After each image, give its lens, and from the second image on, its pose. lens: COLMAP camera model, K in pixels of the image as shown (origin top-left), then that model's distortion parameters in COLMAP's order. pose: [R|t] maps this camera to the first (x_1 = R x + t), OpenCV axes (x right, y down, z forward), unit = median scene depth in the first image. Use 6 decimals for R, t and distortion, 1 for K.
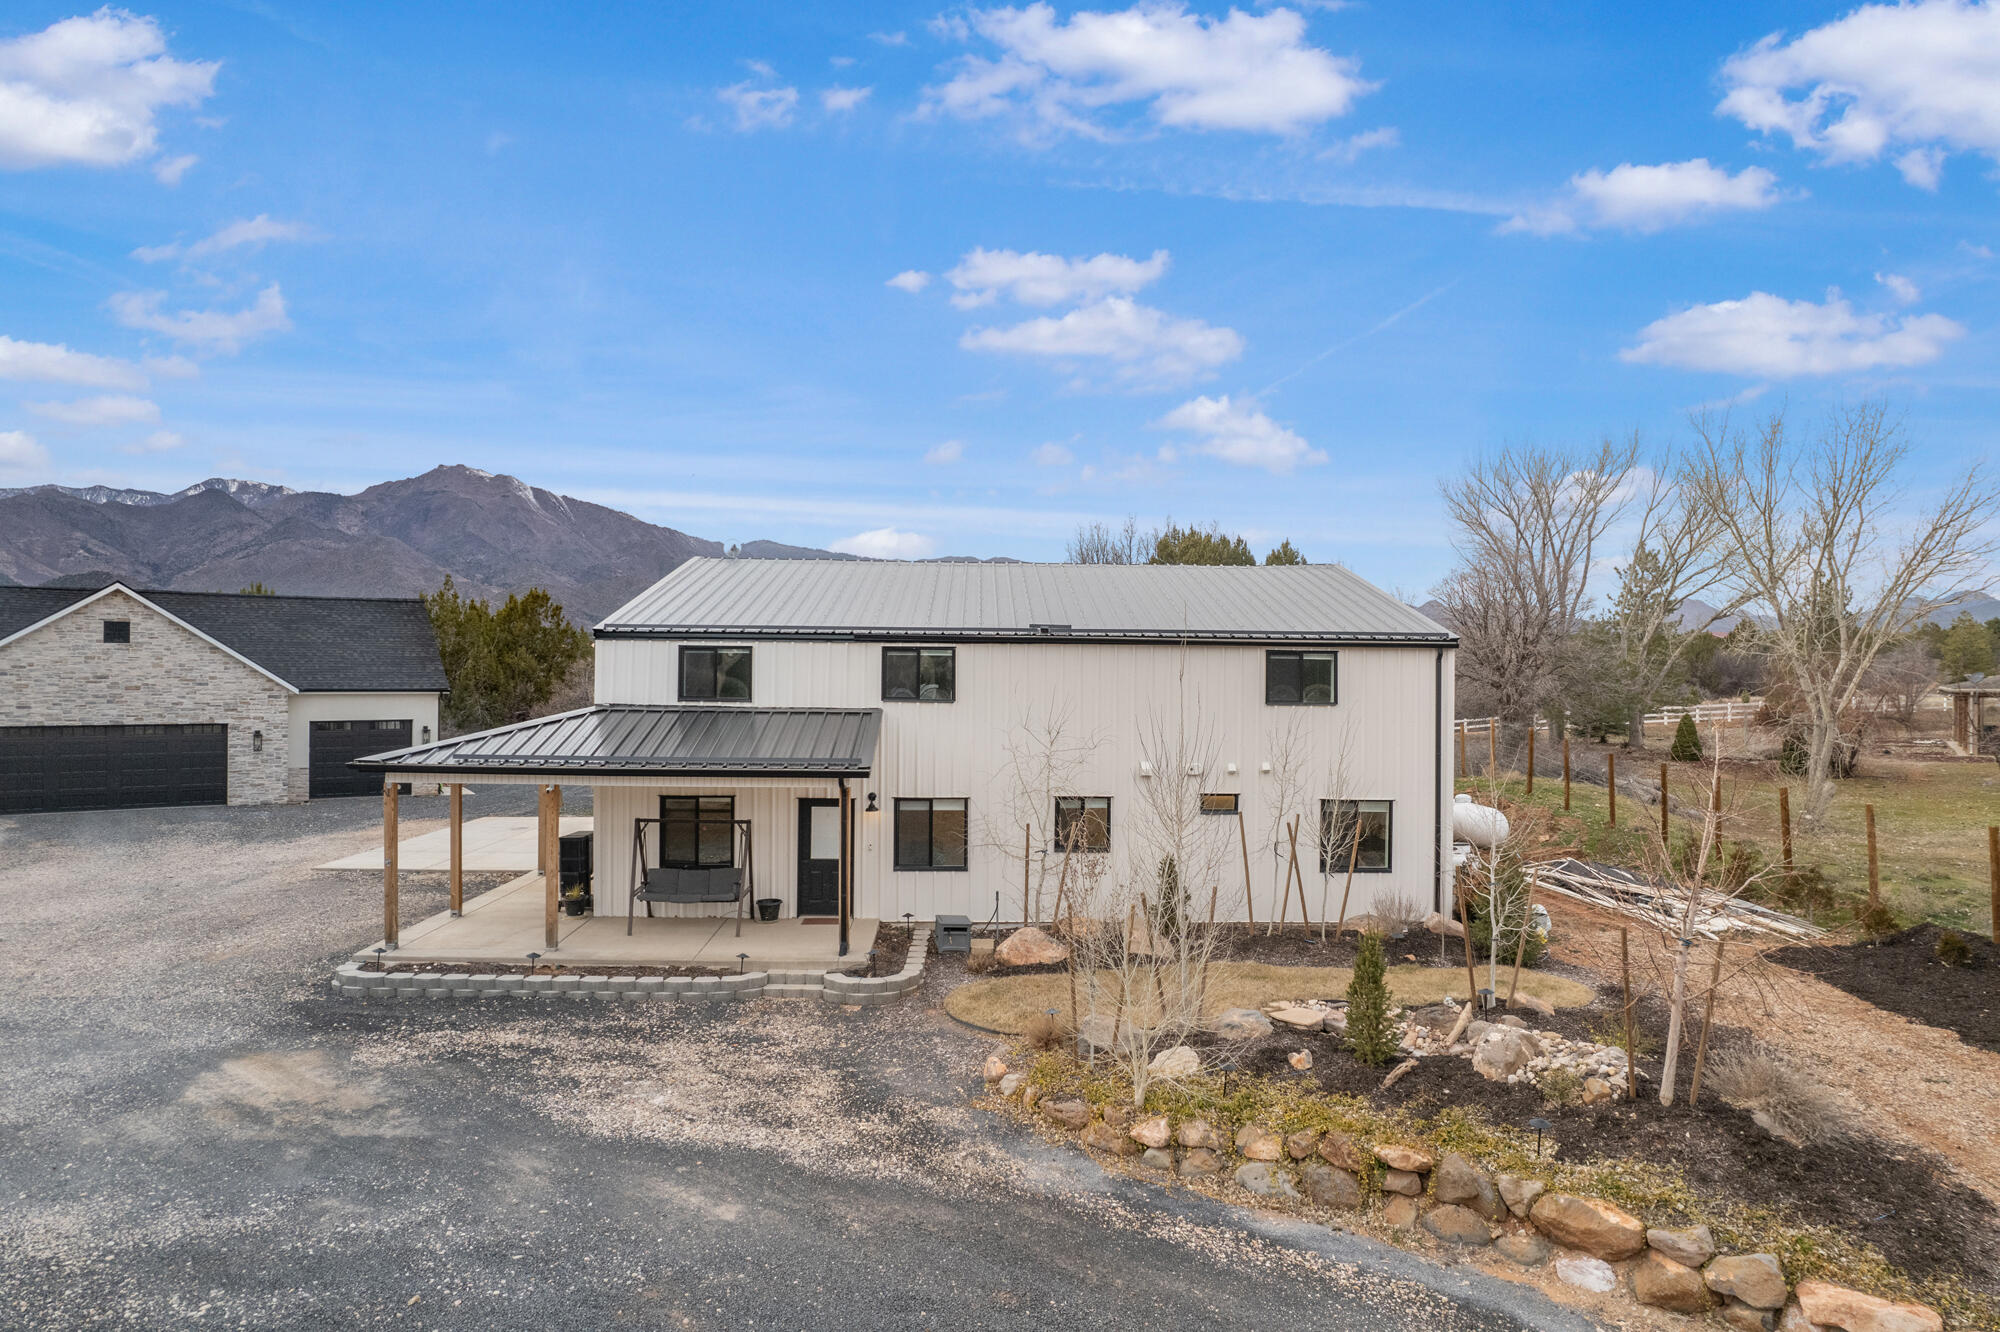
lens RADIAL K [[1285.9, 0, 1004.2], [0, 1285.9, 671.1], [0, 0, 1]] dist [-0.077960, 0.076404]
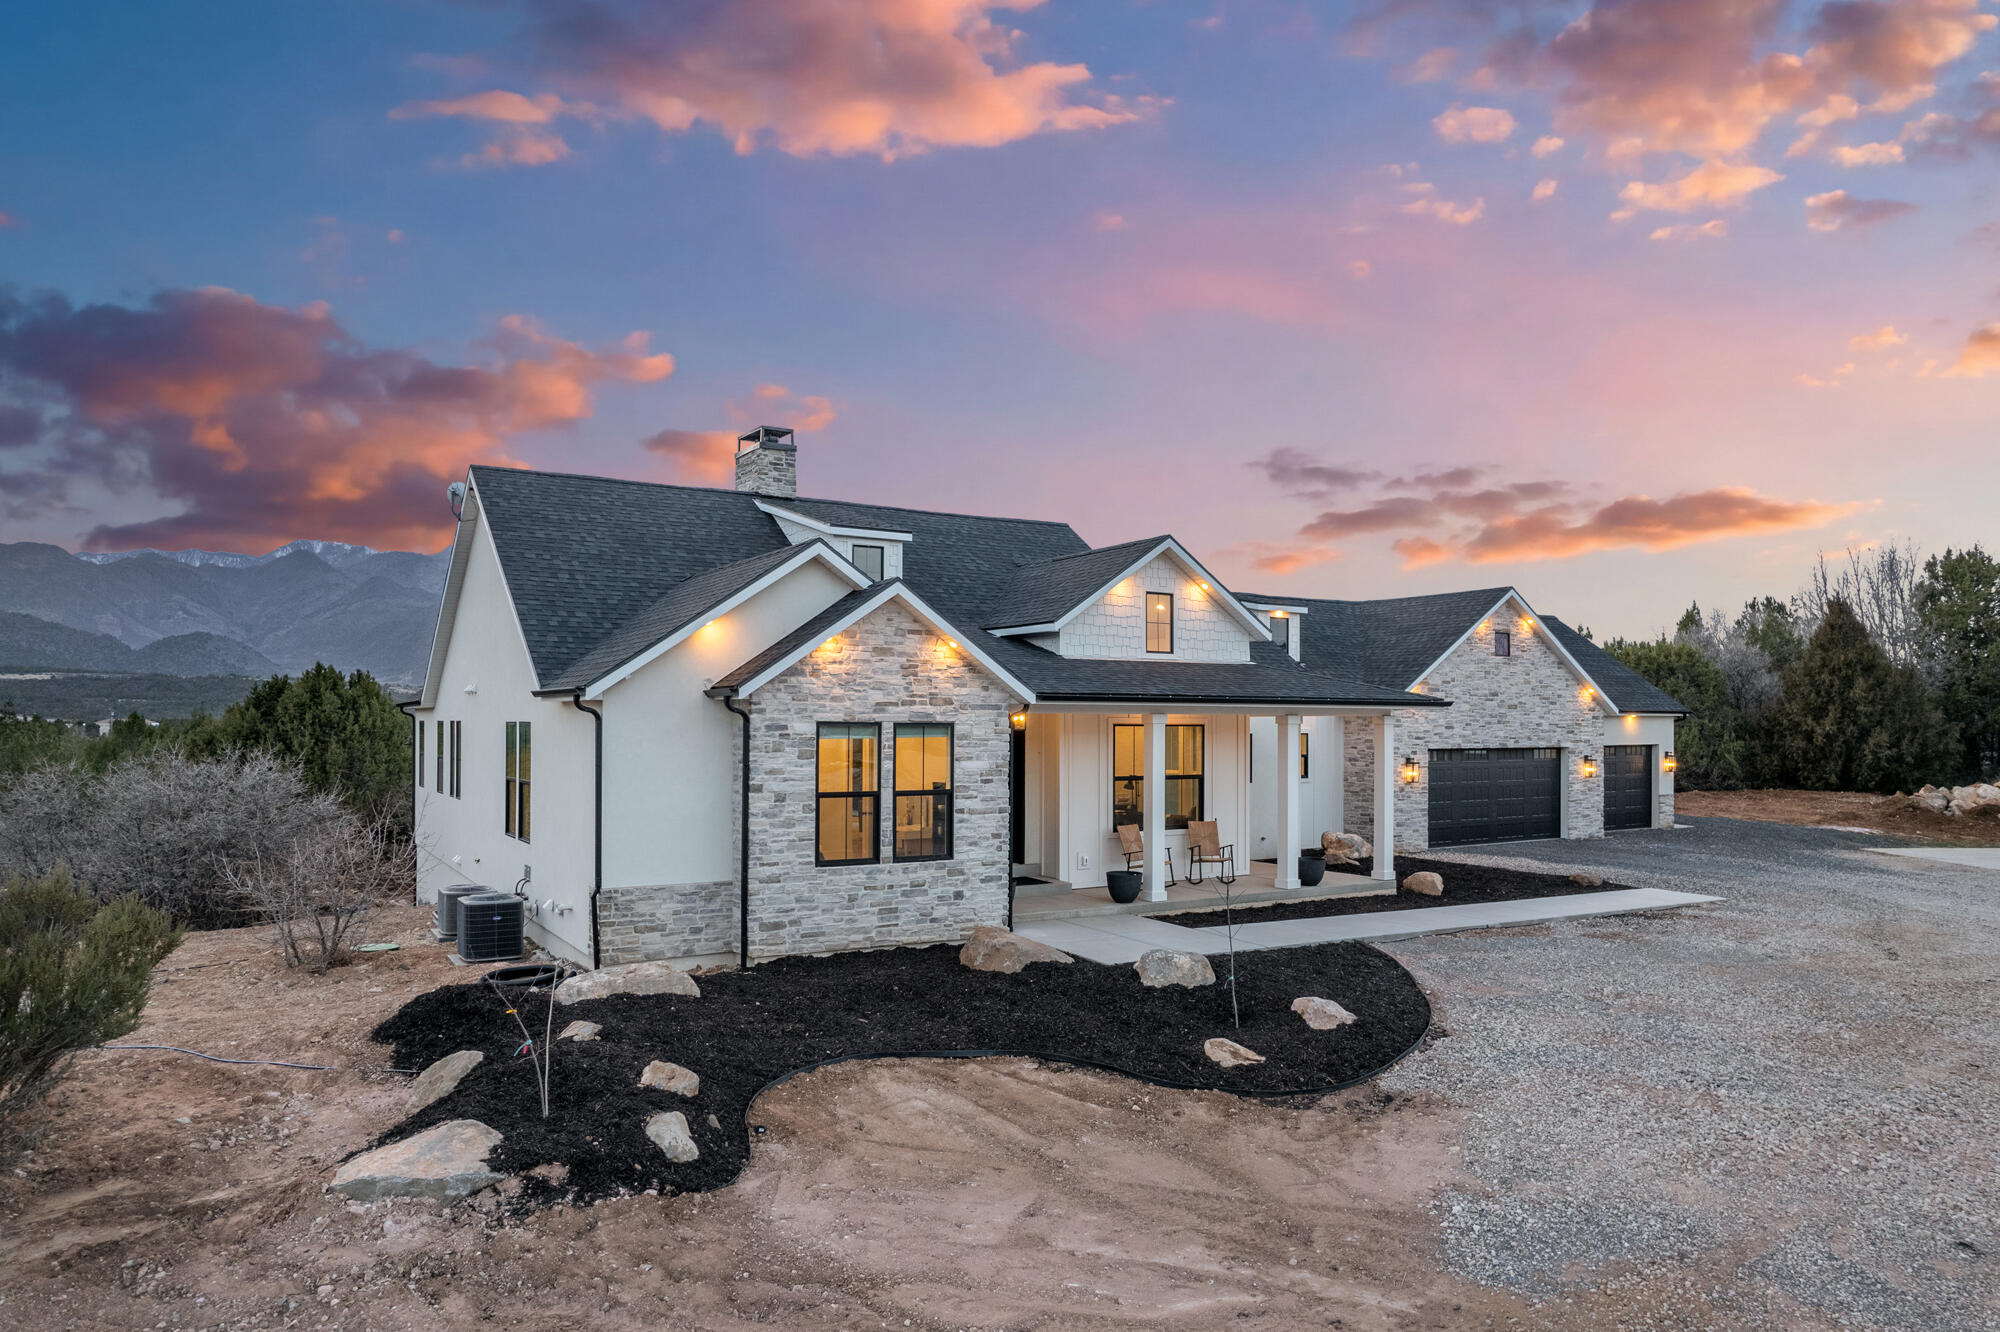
lens RADIAL K [[1306.5, 0, 1001.9], [0, 1306.5, 674.2], [0, 0, 1]] dist [-0.074190, 0.061372]
pose [[0.998772, -0.007940, -0.048903, -1.959962], [0.005974, 0.999174, -0.040206, 0.048696], [0.049182, 0.039864, 0.997994, 0.123706]]
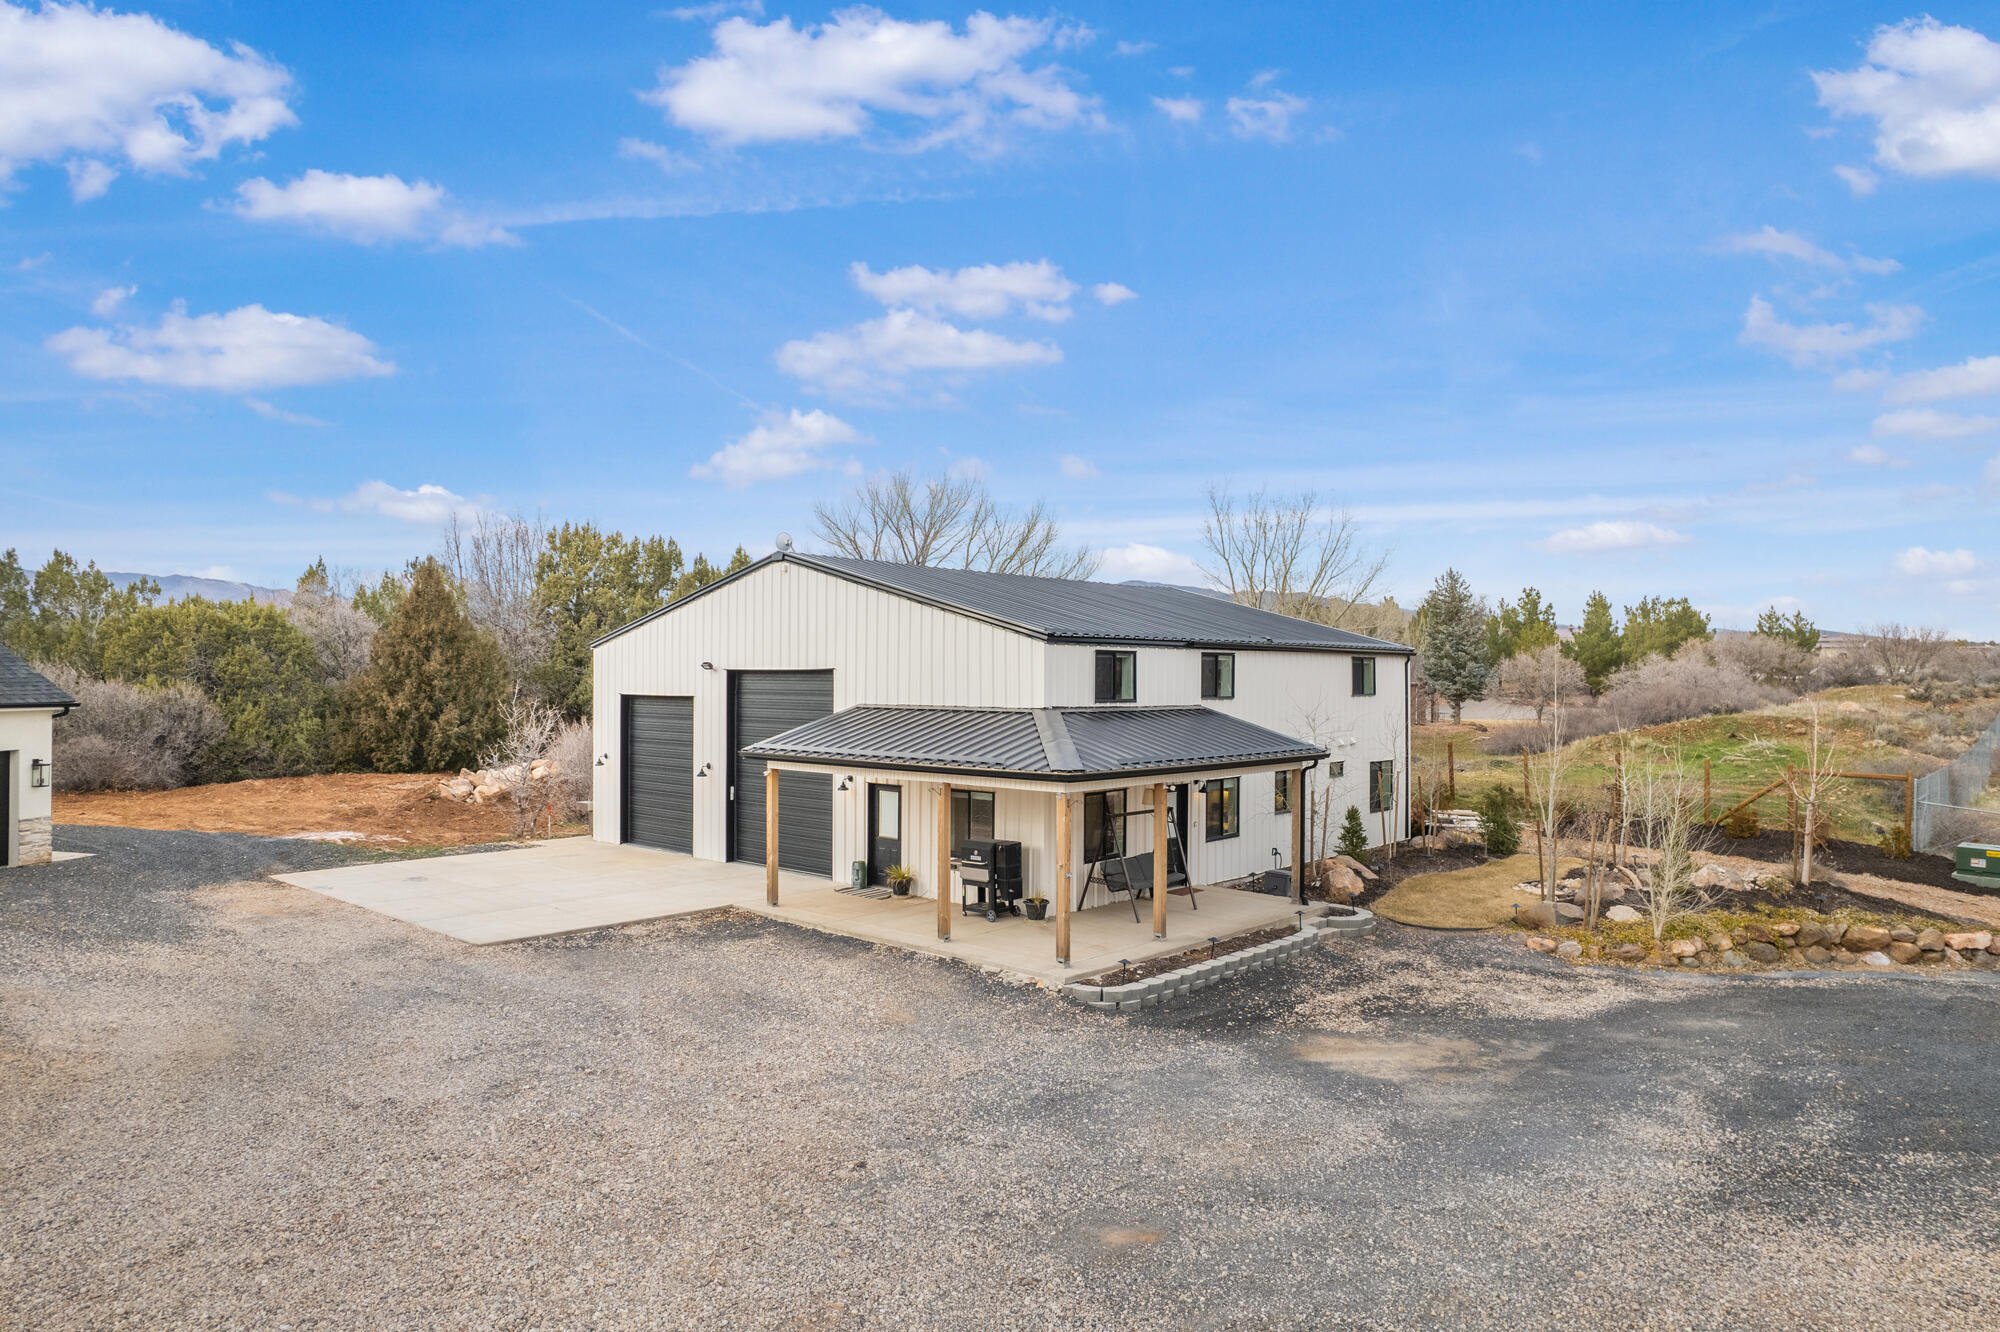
lens RADIAL K [[1285.9, 0, 1004.2], [0, 1285.9, 671.1], [0, 0, 1]] dist [-0.077960, 0.076404]
pose [[0.681535, -0.004394, 0.731773, -1.310189], [0.003133, 0.999990, 0.003086, -0.007490], [-0.731779, 0.000189, 0.681542, 0.403615]]
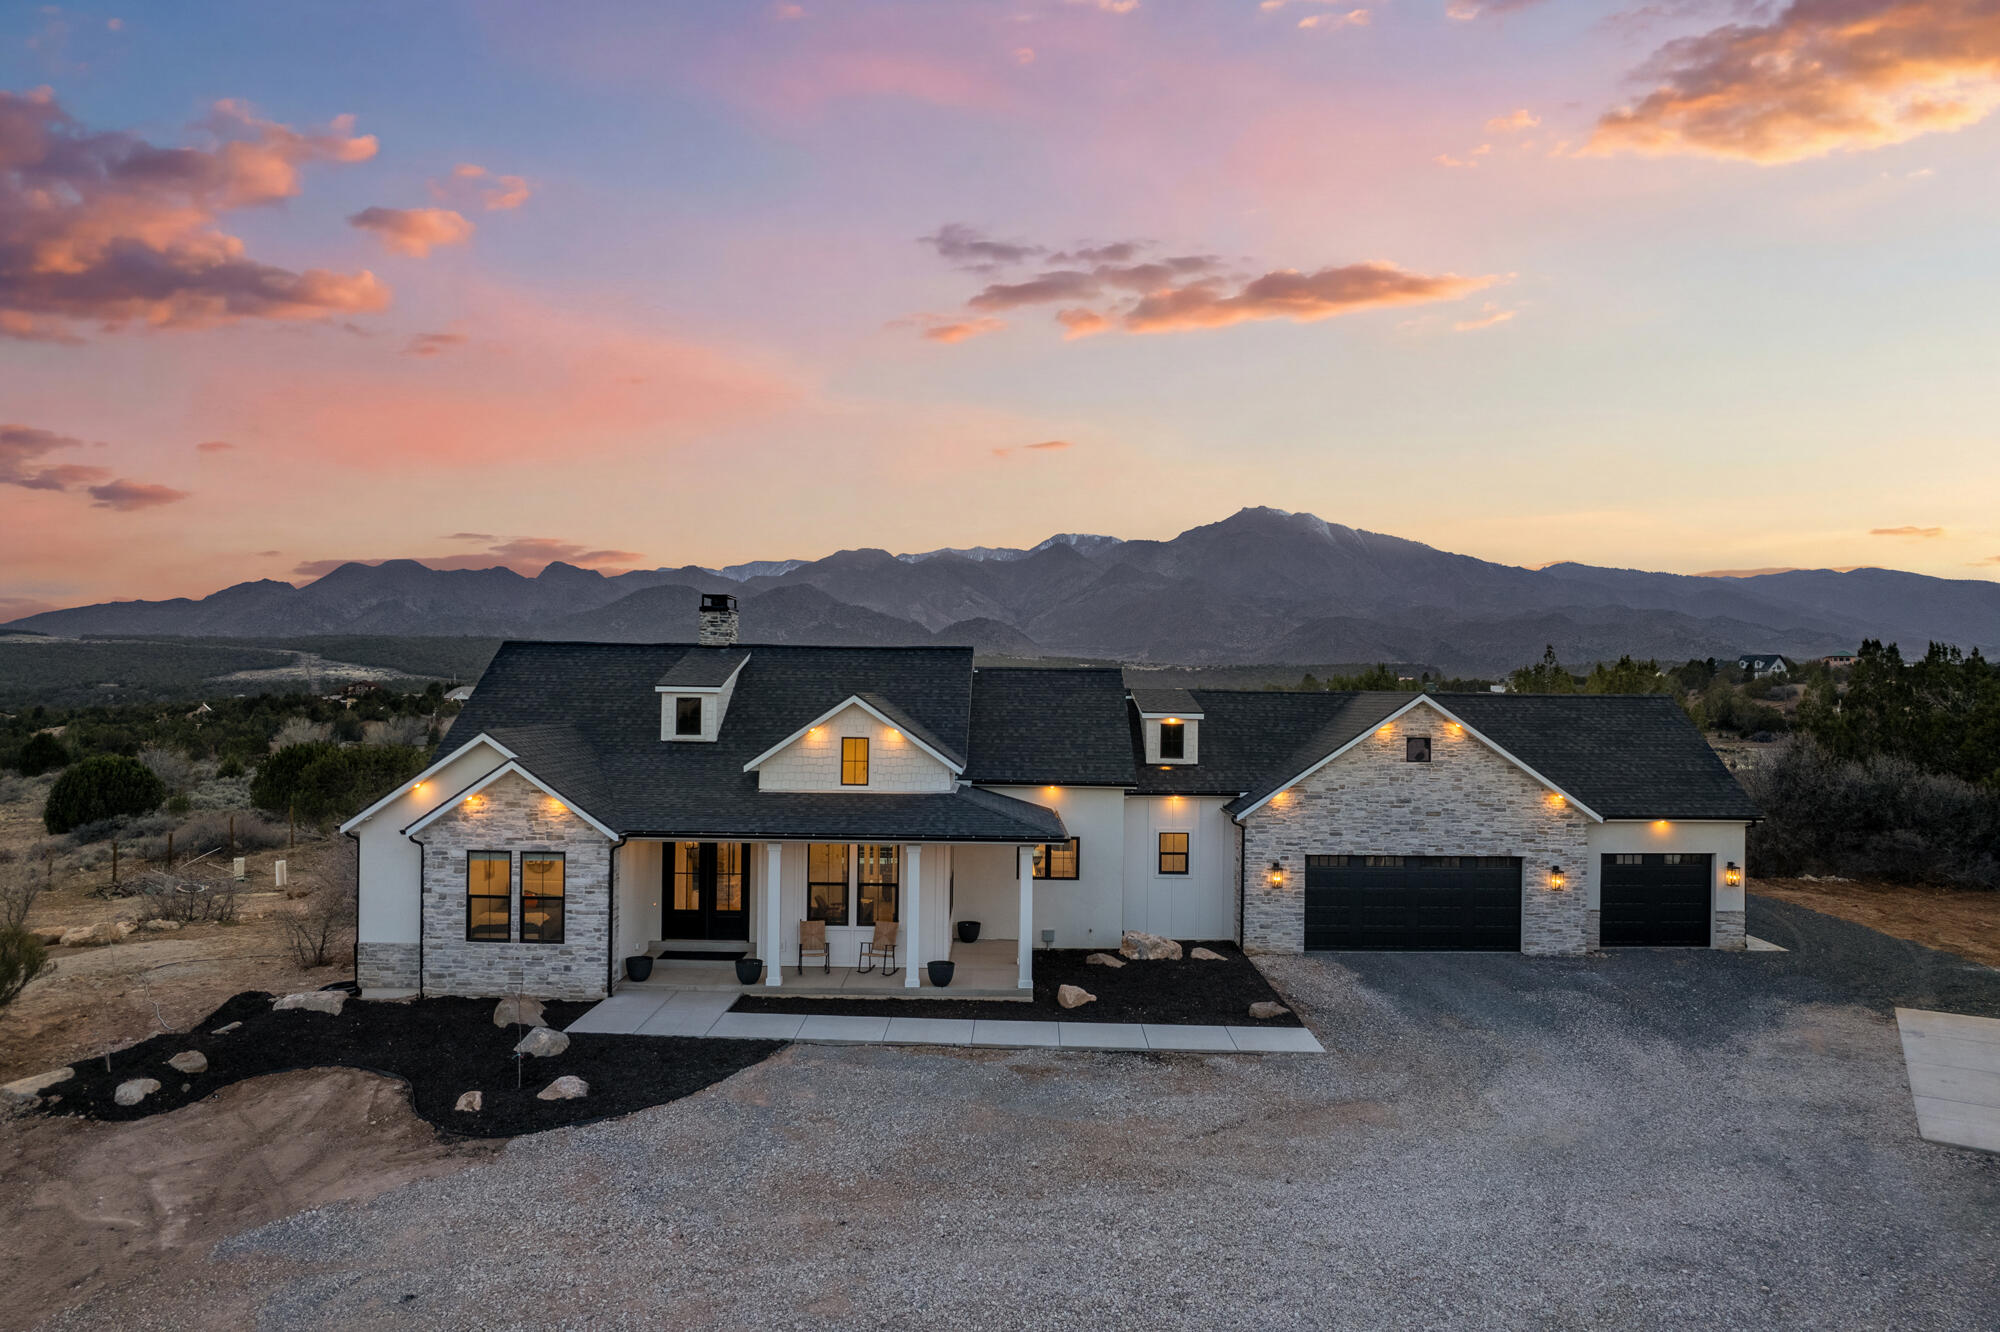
lens RADIAL K [[1281.6, 0, 997.9], [0, 1281.6, 675.5], [0, 0, 1]] dist [-0.067102, 0.065210]
pose [[0.823385, -0.006378, -0.567447, -0.854483], [-0.004812, 0.999822, -0.018220, -0.125539], [0.567462, 0.017733, 0.823209, 0.202547]]
